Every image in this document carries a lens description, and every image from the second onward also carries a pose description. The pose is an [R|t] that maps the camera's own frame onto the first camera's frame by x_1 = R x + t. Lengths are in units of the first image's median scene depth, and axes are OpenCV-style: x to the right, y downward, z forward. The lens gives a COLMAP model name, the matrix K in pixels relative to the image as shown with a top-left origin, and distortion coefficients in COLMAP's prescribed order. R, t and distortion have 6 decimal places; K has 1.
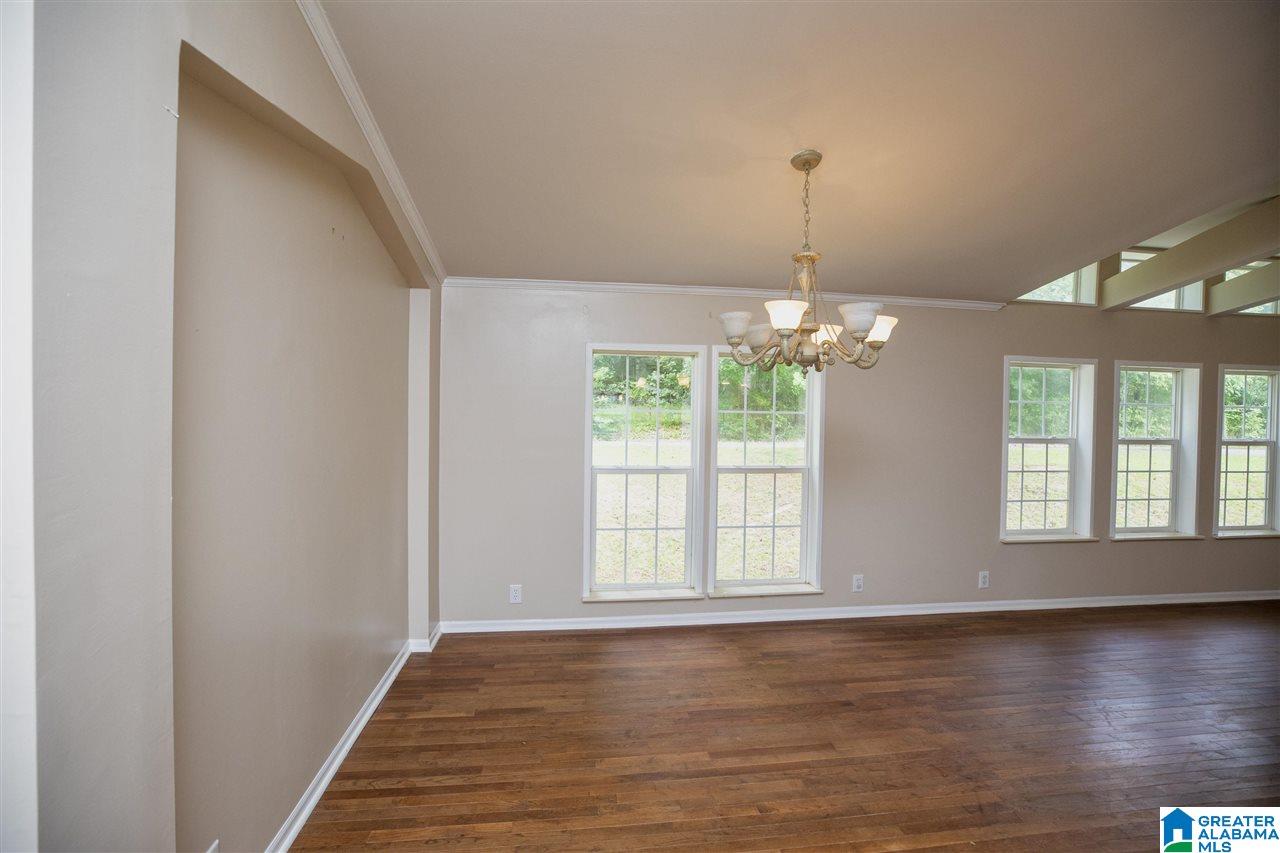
lens RADIAL K [[585.3, 0, 639.7], [0, 585.3, 429.5], [0, 0, 1]] dist [-0.030089, 0.000784]
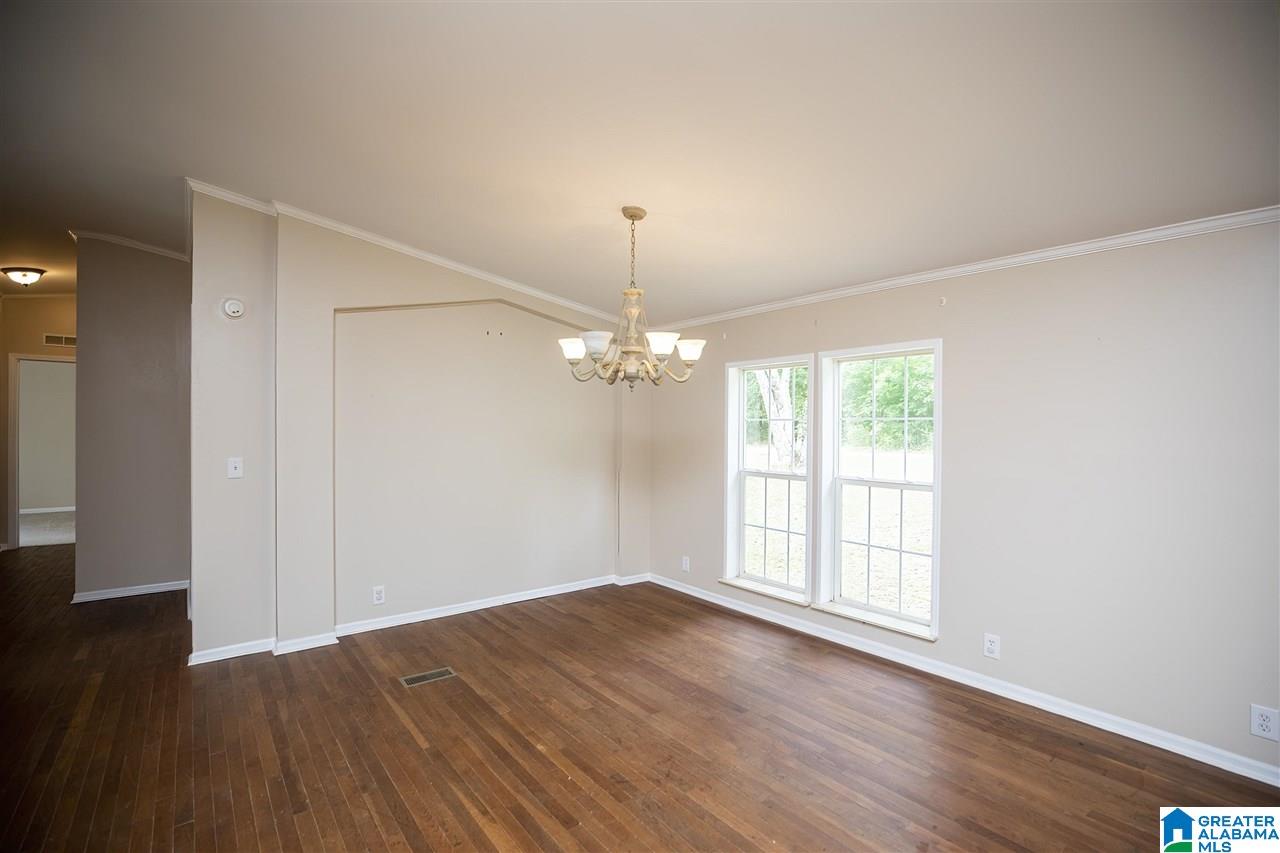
lens RADIAL K [[585.3, 0, 639.7], [0, 585.3, 429.5], [0, 0, 1]] dist [-0.030089, 0.000784]
pose [[0.502906, -0.007624, -0.864307, 0.946226], [-0.017125, 0.999677, -0.018782, 0.011288], [0.864171, 0.024246, 0.502613, 0.281577]]
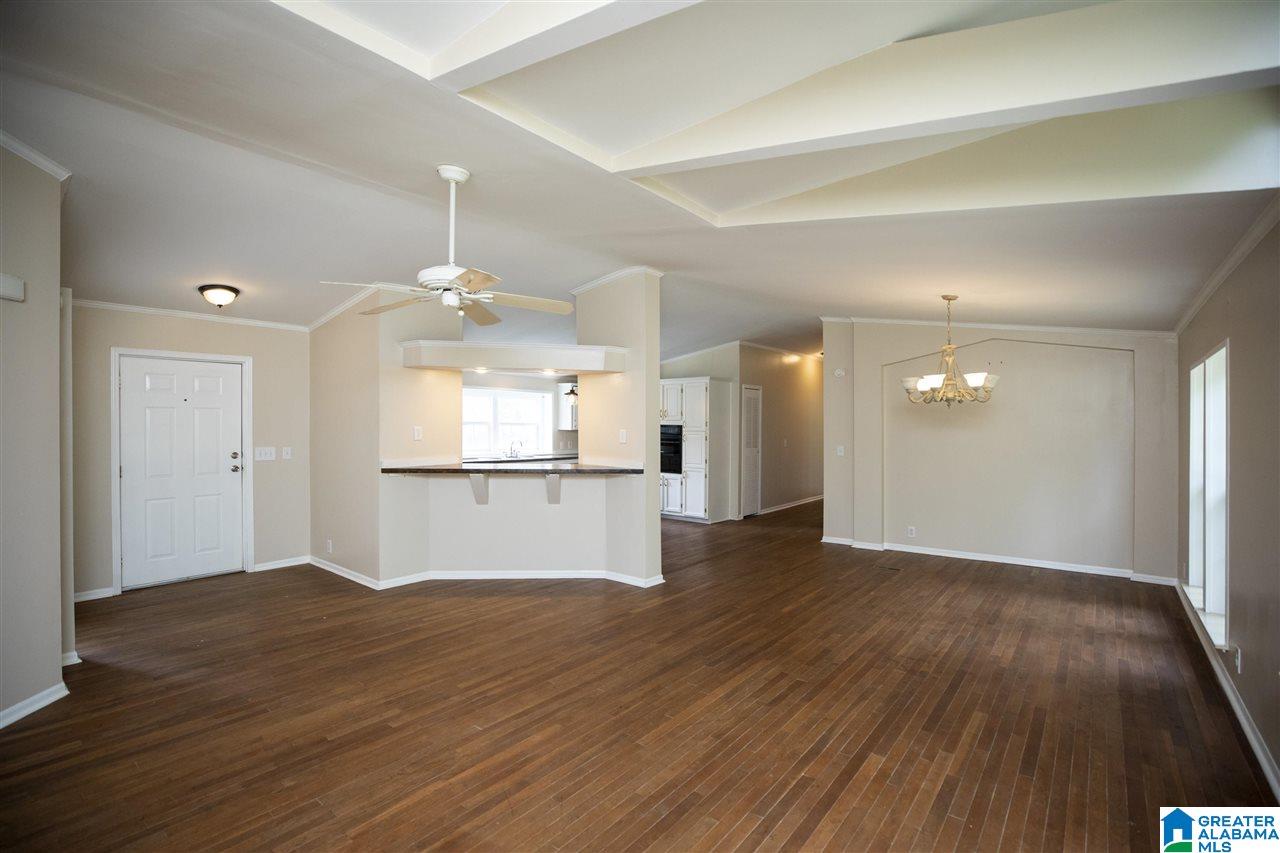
lens RADIAL K [[585.3, 0, 639.7], [0, 585.3, 429.5], [0, 0, 1]] dist [-0.030089, 0.000784]
pose [[-0.723695, -0.012465, -0.690007, 1.671225], [-0.026828, 0.999589, 0.010080, -0.005409], [0.689598, 0.025806, -0.723732, 1.190231]]
